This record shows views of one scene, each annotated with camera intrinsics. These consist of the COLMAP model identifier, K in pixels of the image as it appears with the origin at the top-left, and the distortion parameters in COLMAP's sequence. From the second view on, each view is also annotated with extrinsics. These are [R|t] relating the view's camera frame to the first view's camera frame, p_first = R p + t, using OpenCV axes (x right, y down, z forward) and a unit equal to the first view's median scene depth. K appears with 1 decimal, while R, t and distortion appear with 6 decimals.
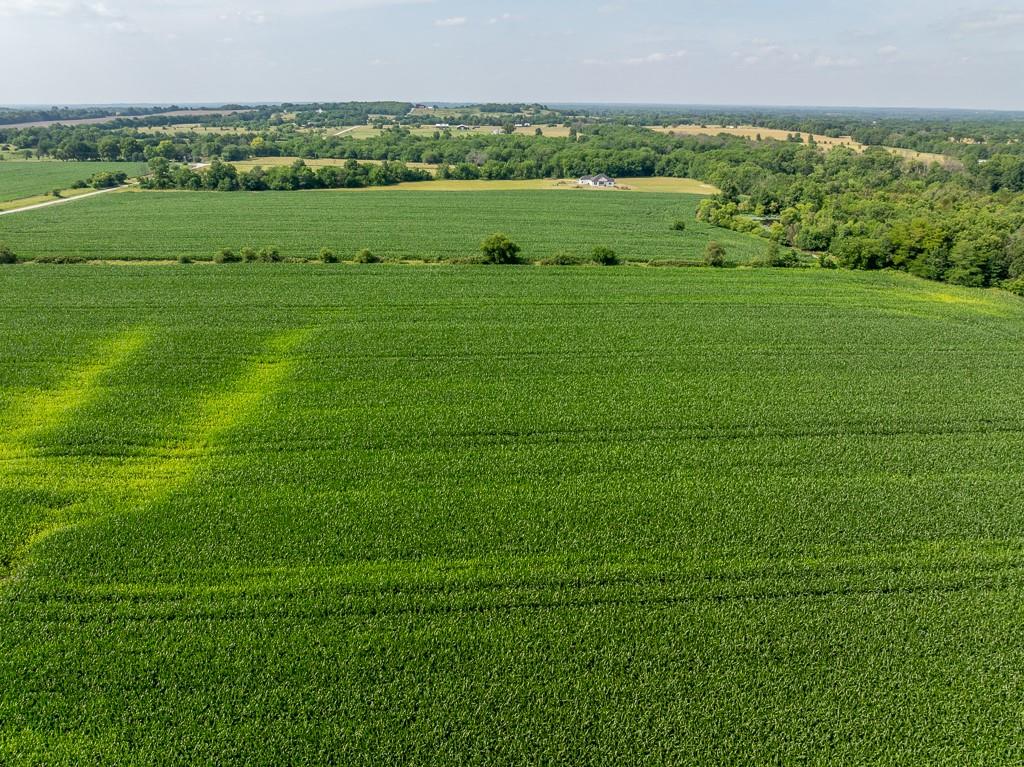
lens RADIAL K [[720.0, 0, 523.0], [0, 720.0, 364.2], [0, 0, 1]] dist [-0.048523, -0.003149]
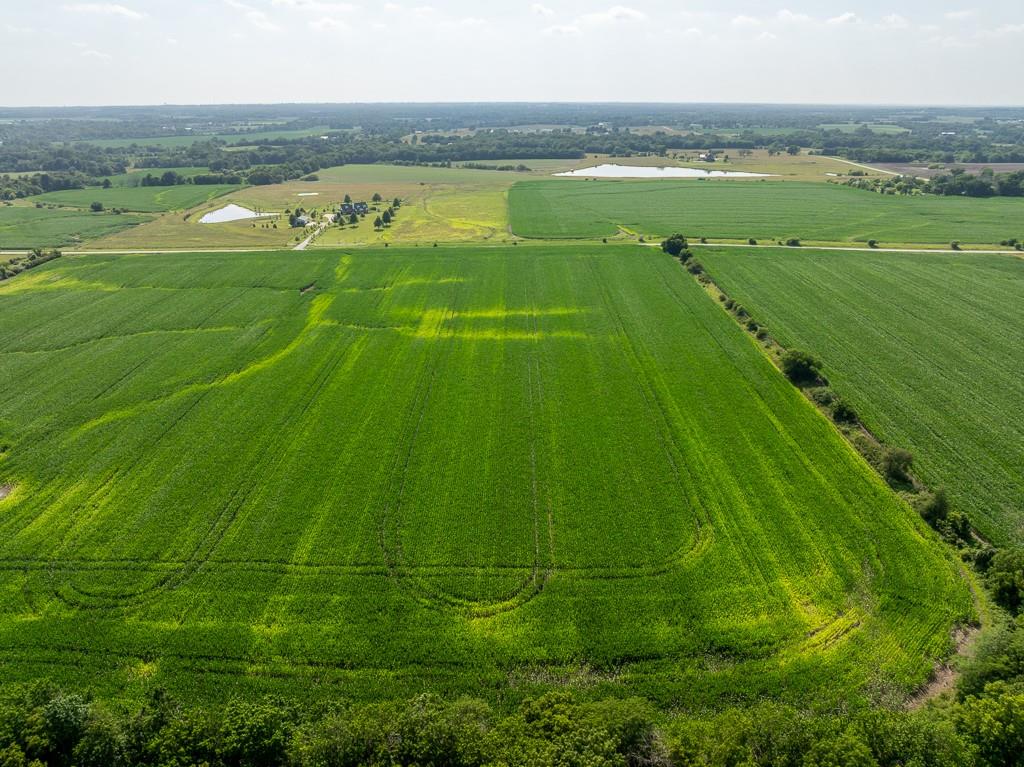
lens RADIAL K [[724.7, 0, 515.5], [0, 724.7, 369.6], [0, 0, 1]] dist [-0.036804, -0.003322]
pose [[-0.068460, 0.339504, -0.938110, 0.997337], [-0.339462, 0.876282, 0.341901, -0.367725], [0.938125, 0.341859, 0.055259, 0.514945]]
